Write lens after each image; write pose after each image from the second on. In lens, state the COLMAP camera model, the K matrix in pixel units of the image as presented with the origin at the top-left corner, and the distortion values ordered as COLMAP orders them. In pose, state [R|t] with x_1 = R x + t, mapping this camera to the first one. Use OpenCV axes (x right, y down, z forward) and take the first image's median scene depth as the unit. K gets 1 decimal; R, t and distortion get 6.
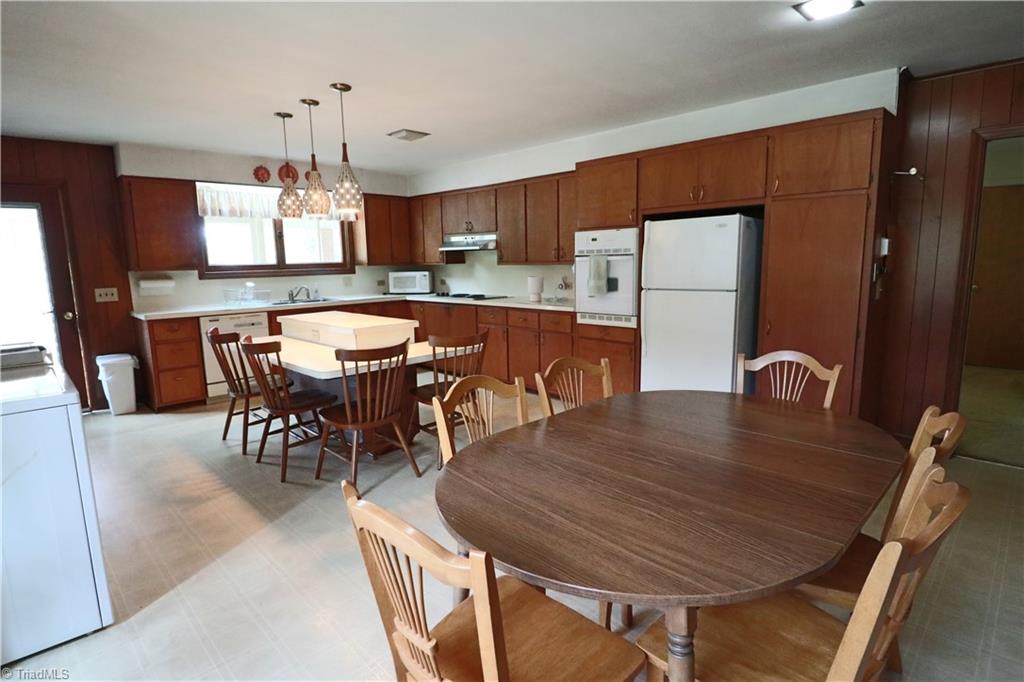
lens RADIAL K [[529.2, 0, 519.2], [0, 529.2, 341.2], [0, 0, 1]] dist [0.000575, -0.010974]
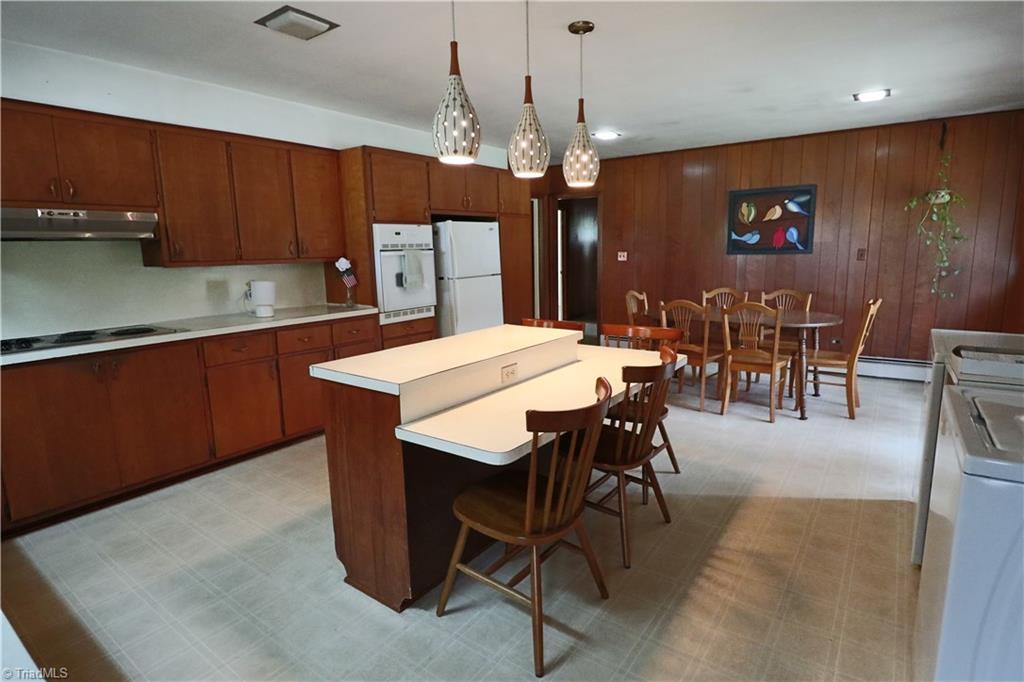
lens RADIAL K [[529.2, 0, 515.3], [0, 529.2, 339.9], [0, 0, 1]] dist [0.000575, -0.010974]
pose [[-0.155532, -0.145265, 0.977092, -0.803171], [0.175544, 0.969320, 0.172052, -0.123661], [-0.972108, 0.198282, -0.125260, 0.888200]]
